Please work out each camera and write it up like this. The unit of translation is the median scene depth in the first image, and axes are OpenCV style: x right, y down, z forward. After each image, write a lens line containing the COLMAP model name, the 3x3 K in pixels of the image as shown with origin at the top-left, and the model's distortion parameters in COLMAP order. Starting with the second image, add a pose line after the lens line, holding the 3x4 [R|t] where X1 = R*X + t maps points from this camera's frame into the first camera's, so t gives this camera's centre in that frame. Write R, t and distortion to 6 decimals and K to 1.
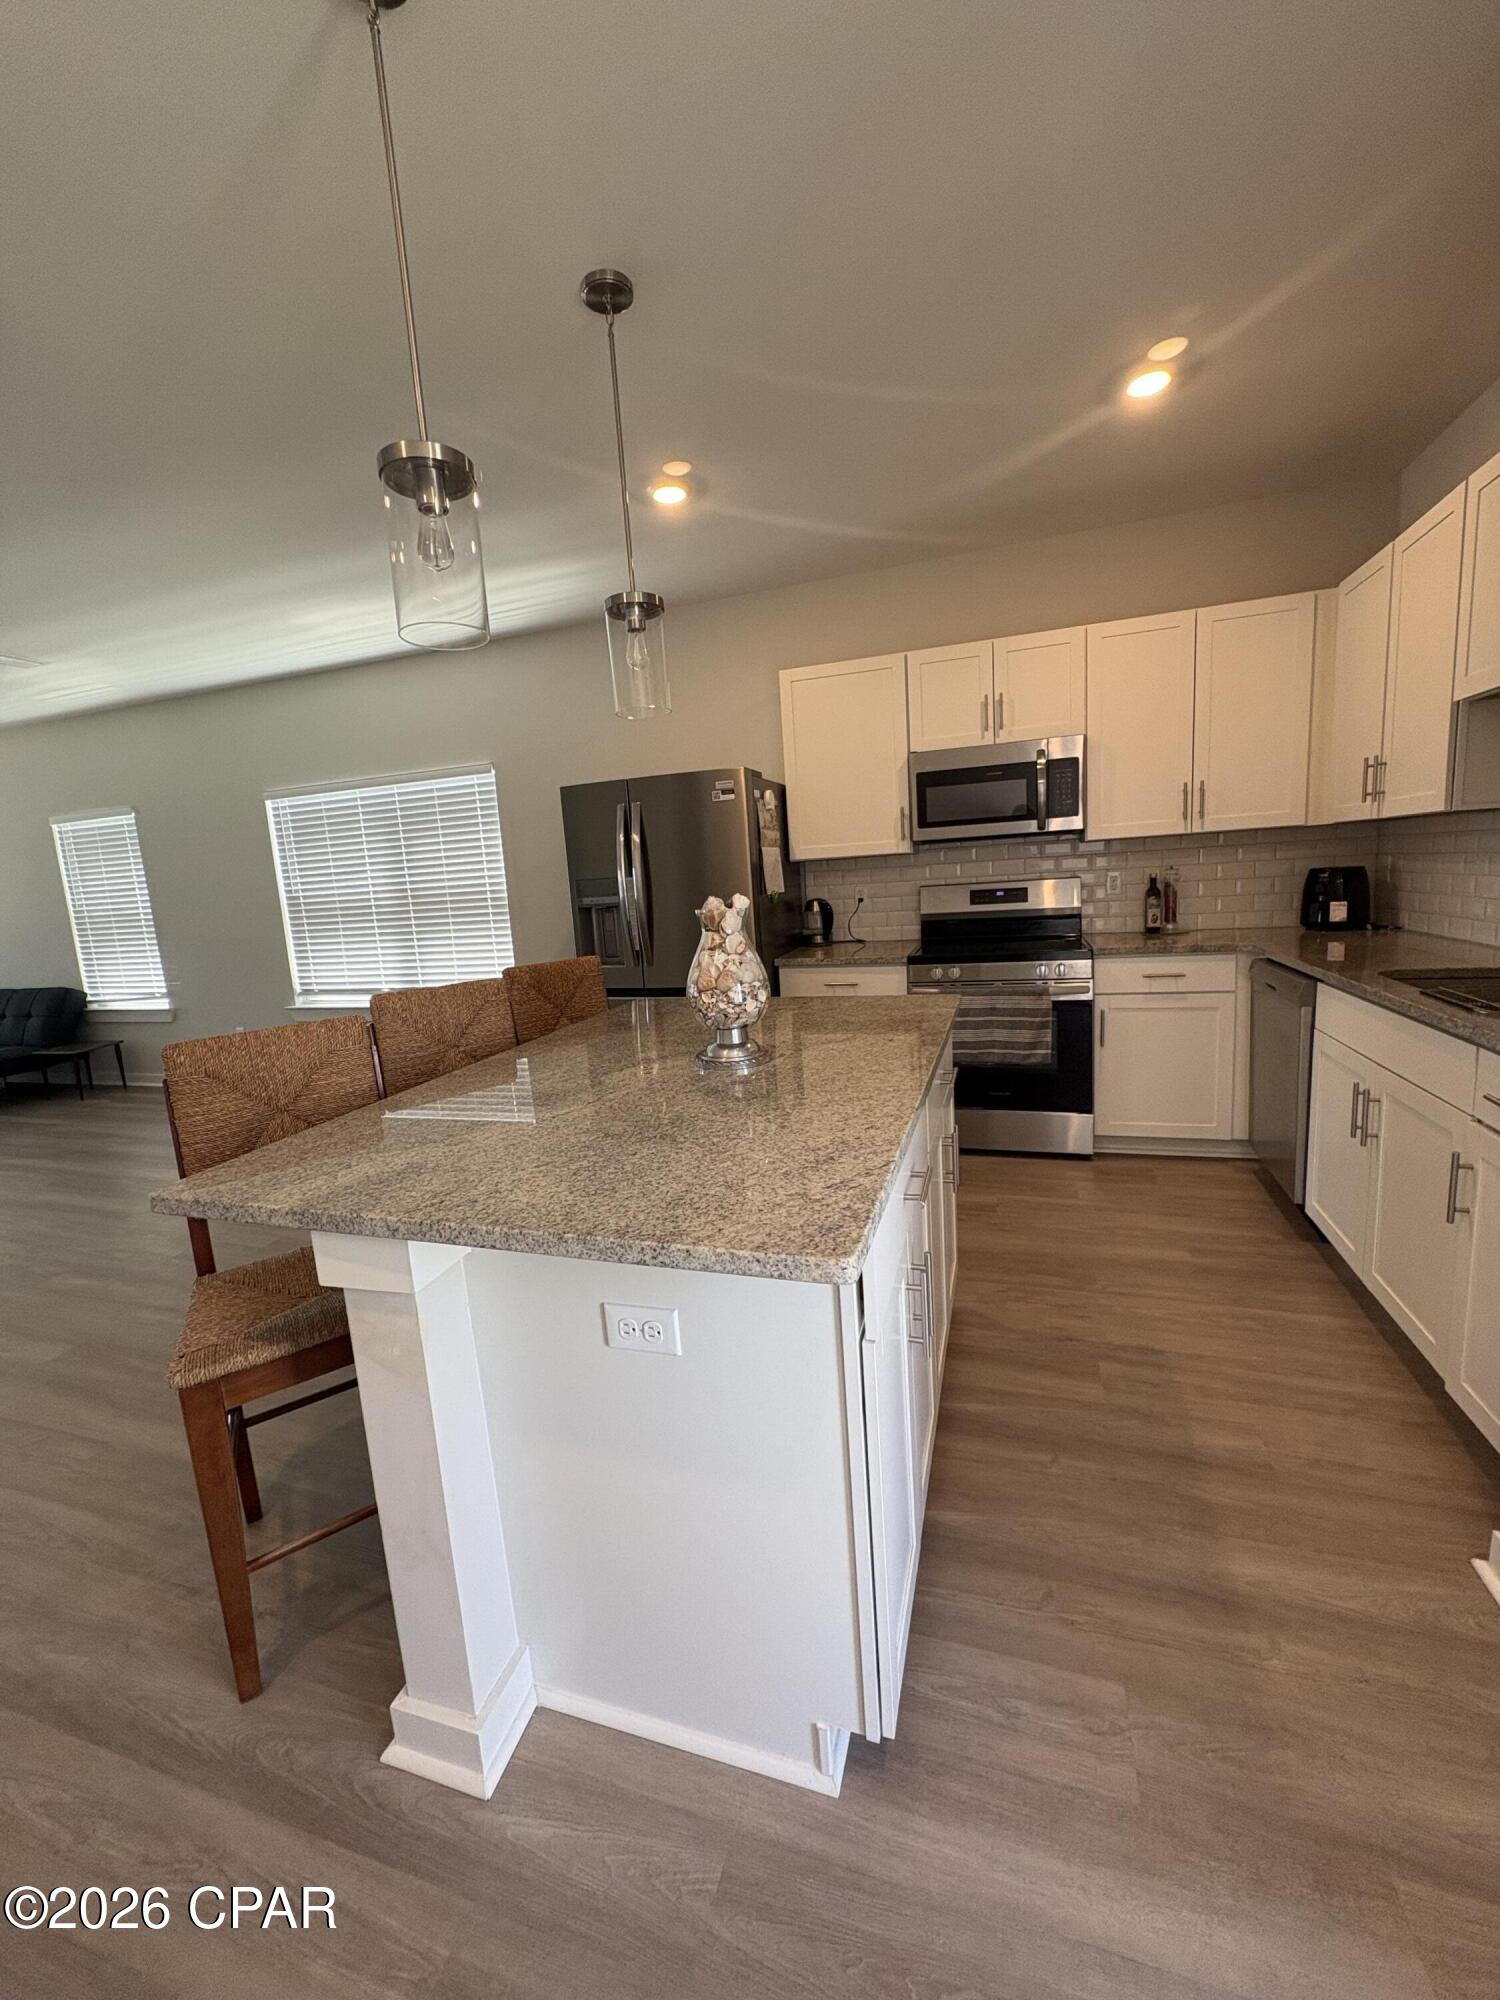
lens RADIAL K [[797.3, 0, 748.3], [0, 797.3, 997.7], [0, 0, 1]] dist [0.003857, 0.000718]
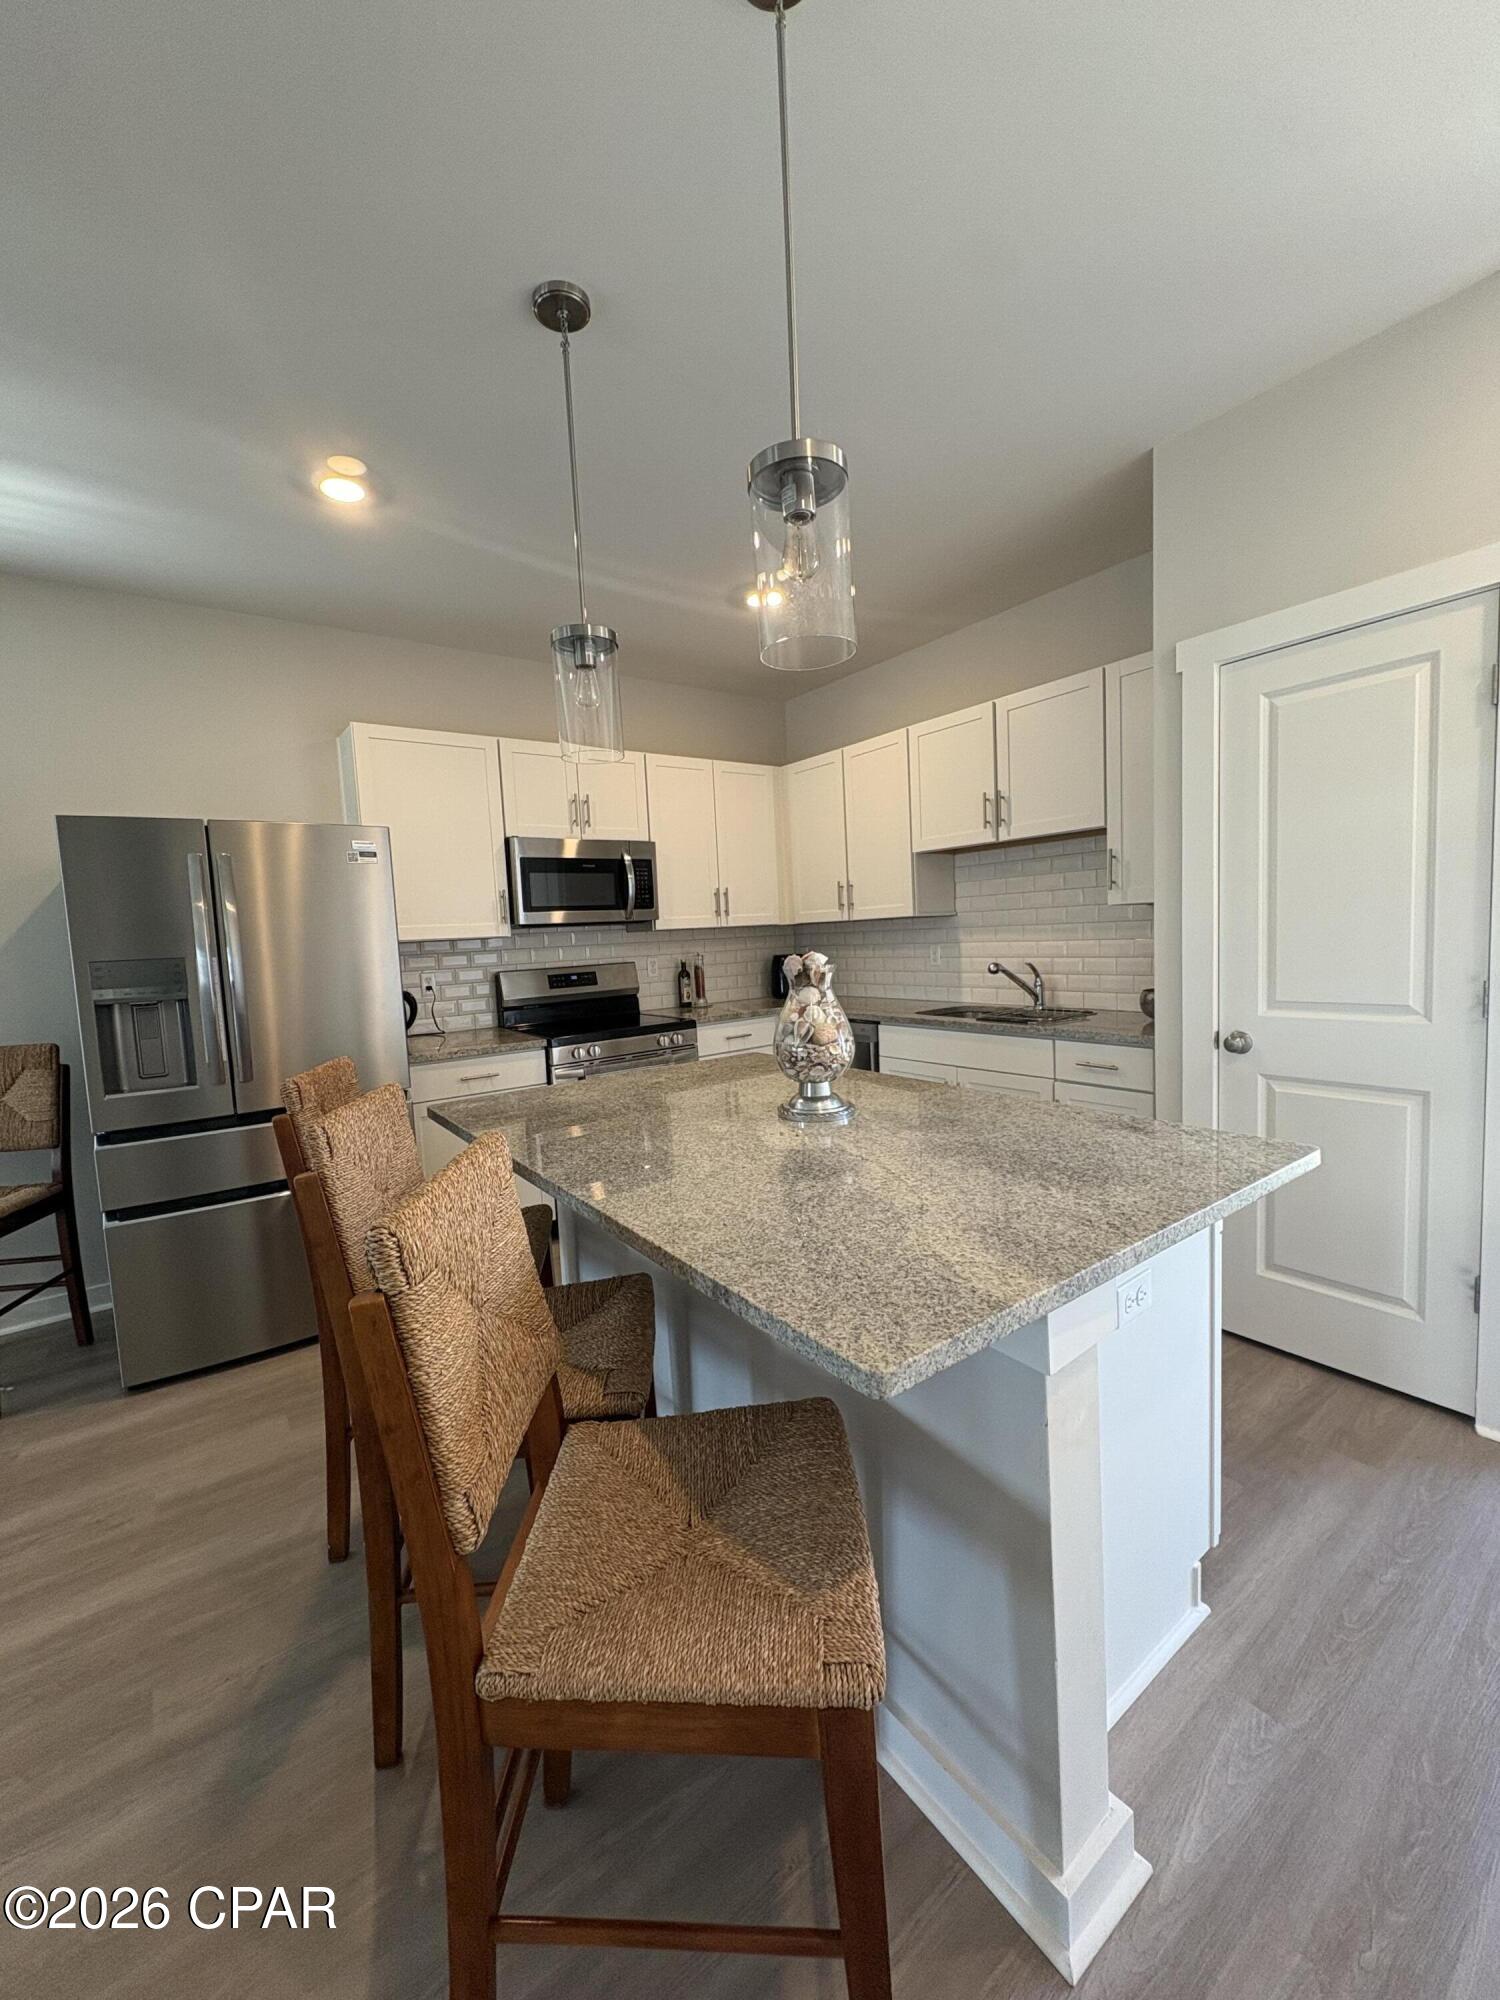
lens RADIAL K [[797.3, 0, 746.1], [0, 797.3, 999.3], [0, 0, 1]] dist [0.003857, 0.000718]
pose [[0.582497, -0.033244, 0.812153, -0.464131], [0.139419, 0.988442, -0.059534, -0.008966], [-0.800787, 0.147908, 0.580400, 0.236140]]
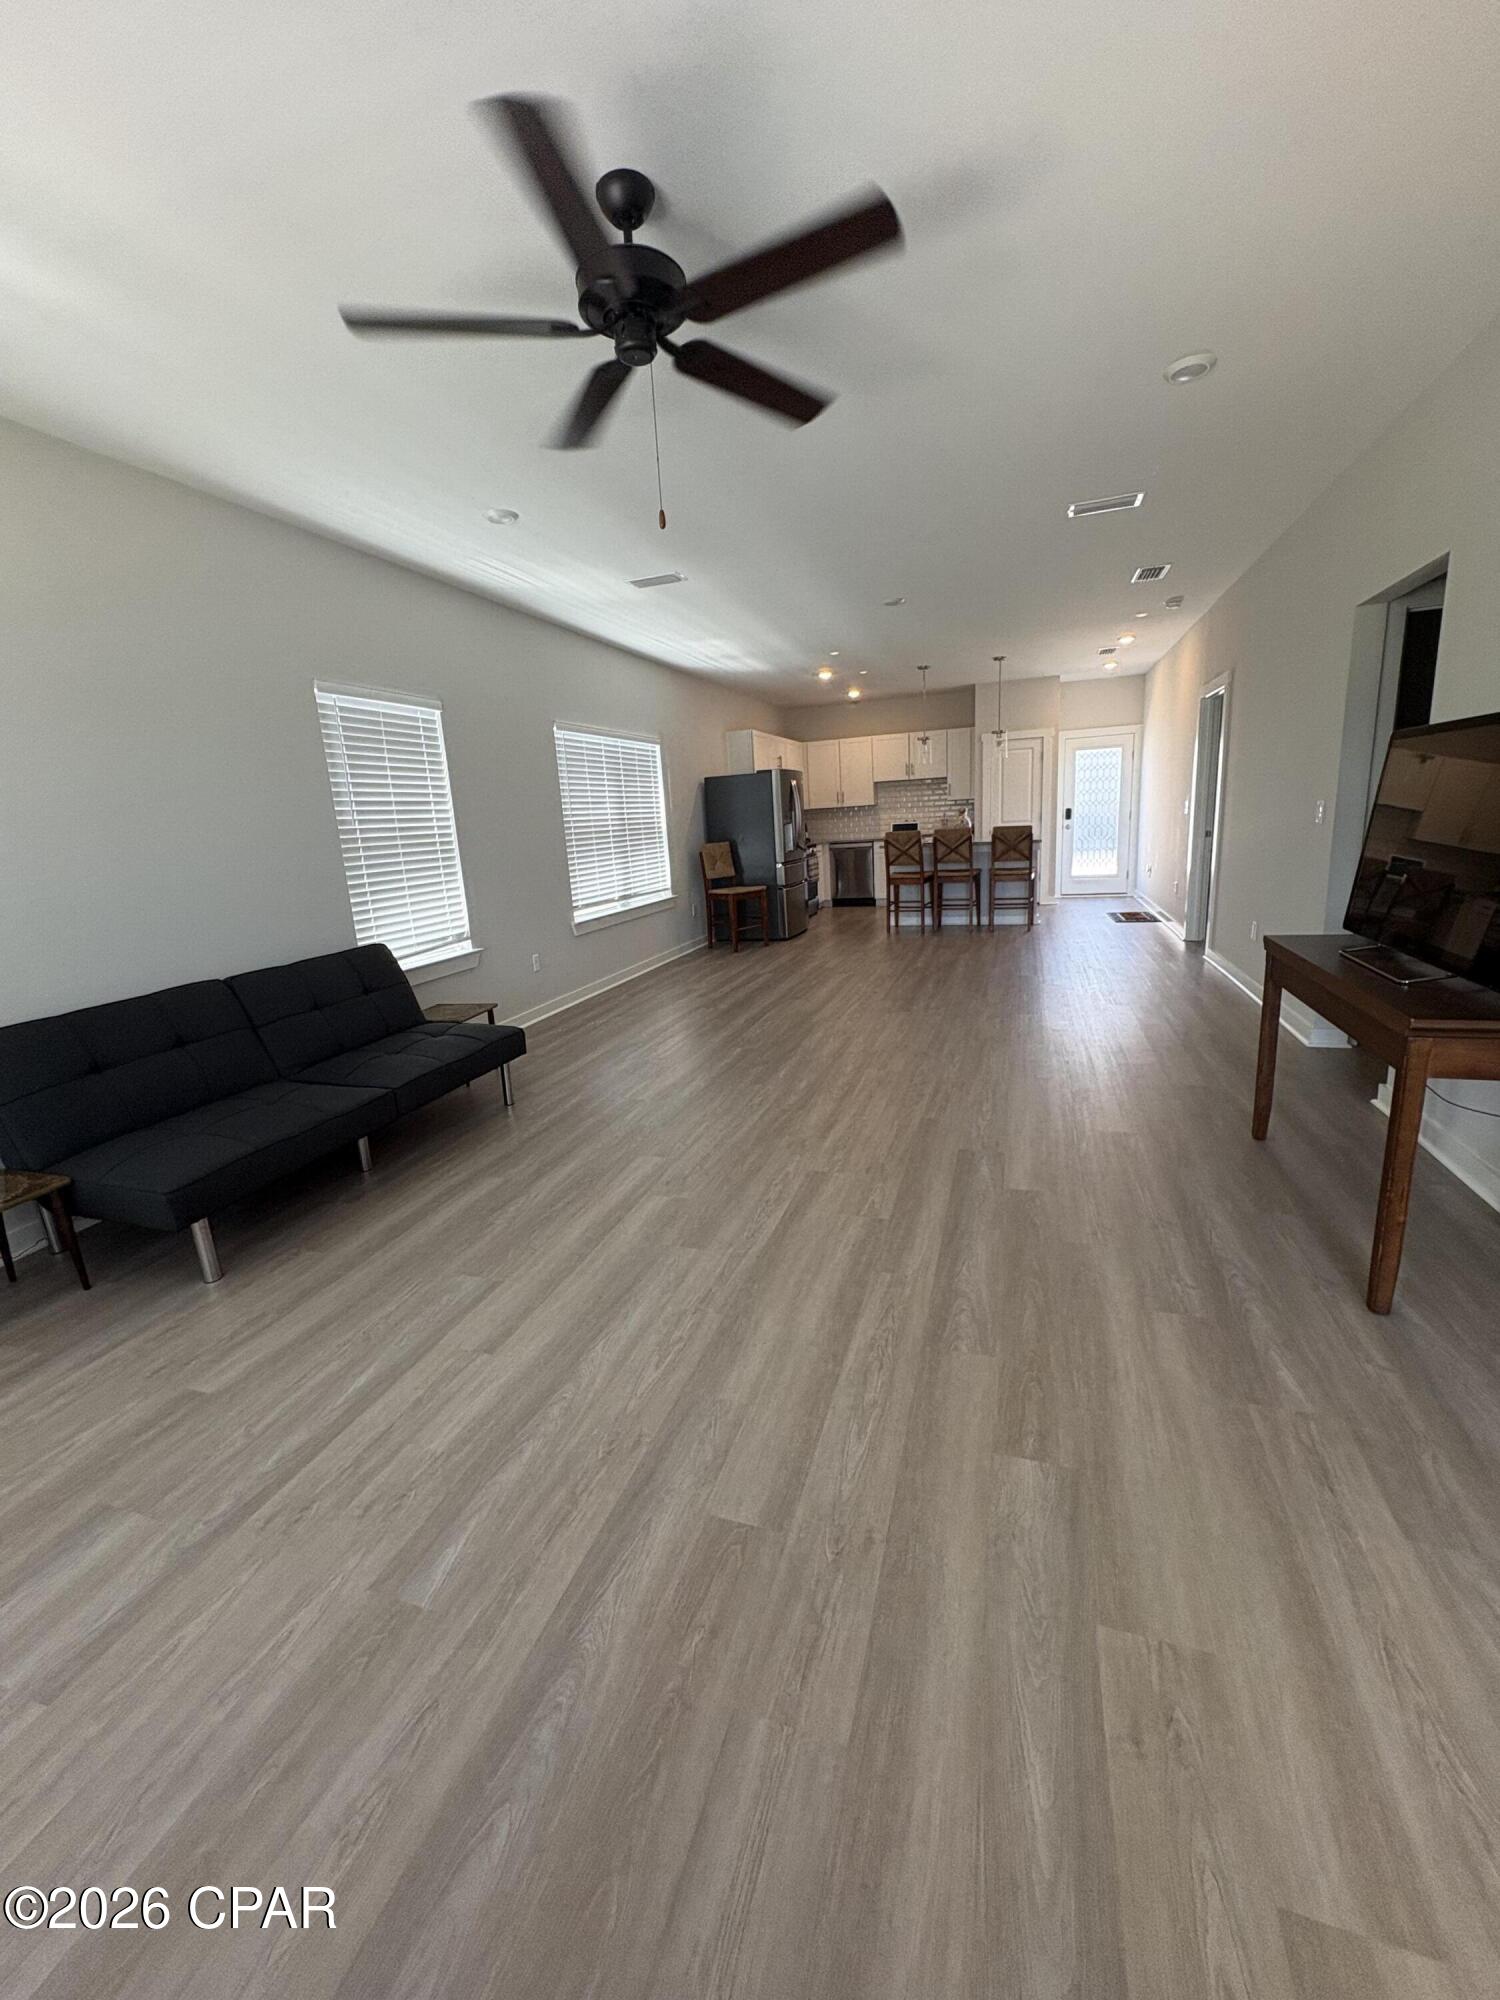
lens RADIAL K [[797.3, 0, 748.9], [0, 797.3, 1000.2], [0, 0, 1]] dist [0.003857, 0.000718]
pose [[0.021386, -0.162957, 0.986401, -3.183162], [0.208138, 0.965735, 0.155030, -0.009692], [-0.977866, 0.201992, 0.054571, 1.394906]]
